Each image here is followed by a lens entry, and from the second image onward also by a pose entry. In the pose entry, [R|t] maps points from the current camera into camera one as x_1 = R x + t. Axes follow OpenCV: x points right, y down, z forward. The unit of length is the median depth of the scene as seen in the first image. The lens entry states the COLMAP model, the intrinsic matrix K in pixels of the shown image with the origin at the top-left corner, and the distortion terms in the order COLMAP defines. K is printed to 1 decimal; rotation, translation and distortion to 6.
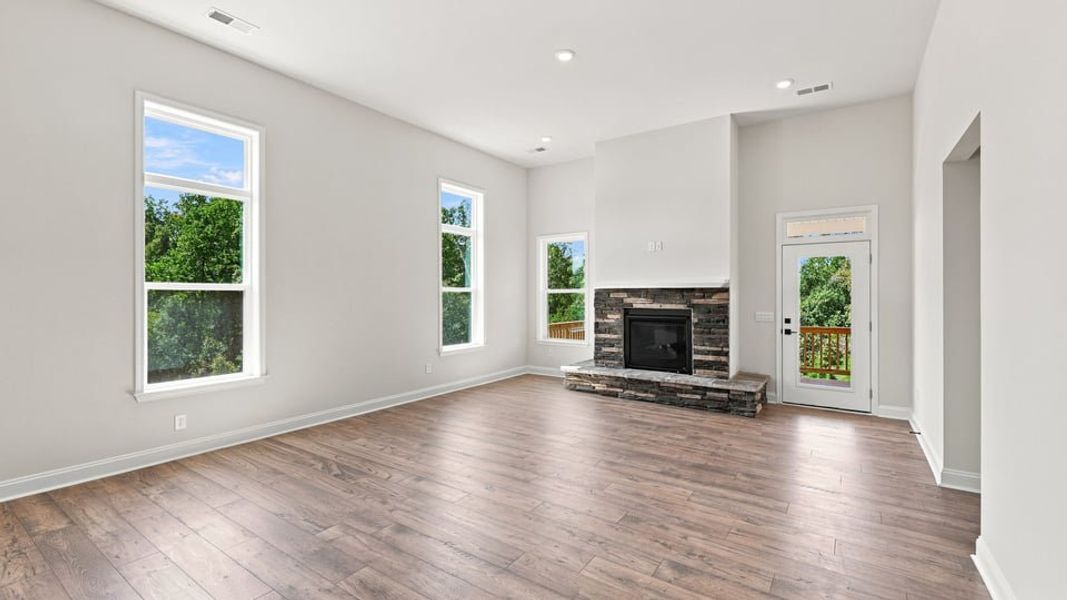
lens RADIAL K [[462.1, 0, 525.7], [0, 462.1, 290.9], [0, 0, 1]] dist [0.003589, 0.000093]
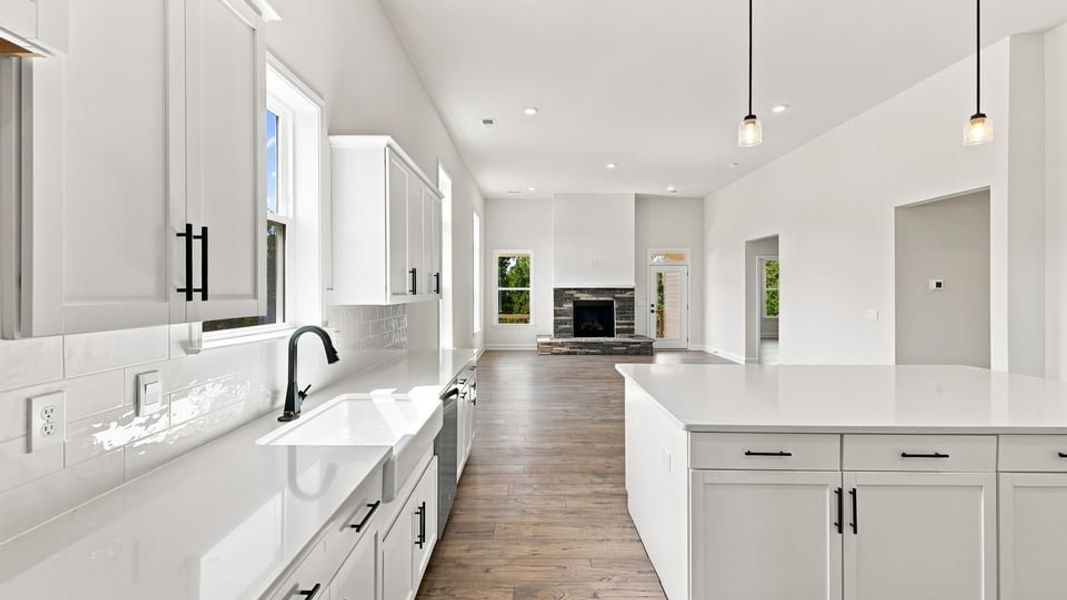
lens RADIAL K [[462.1, 0, 525.7], [0, 462.1, 290.9], [0, 0, 1]] dist [0.003589, 0.000093]
pose [[0.825857, -0.001720, 0.563876, -0.879846], [-0.002580, 0.999973, 0.006829, -0.006187], [-0.563873, -0.007095, 0.825831, -0.252274]]
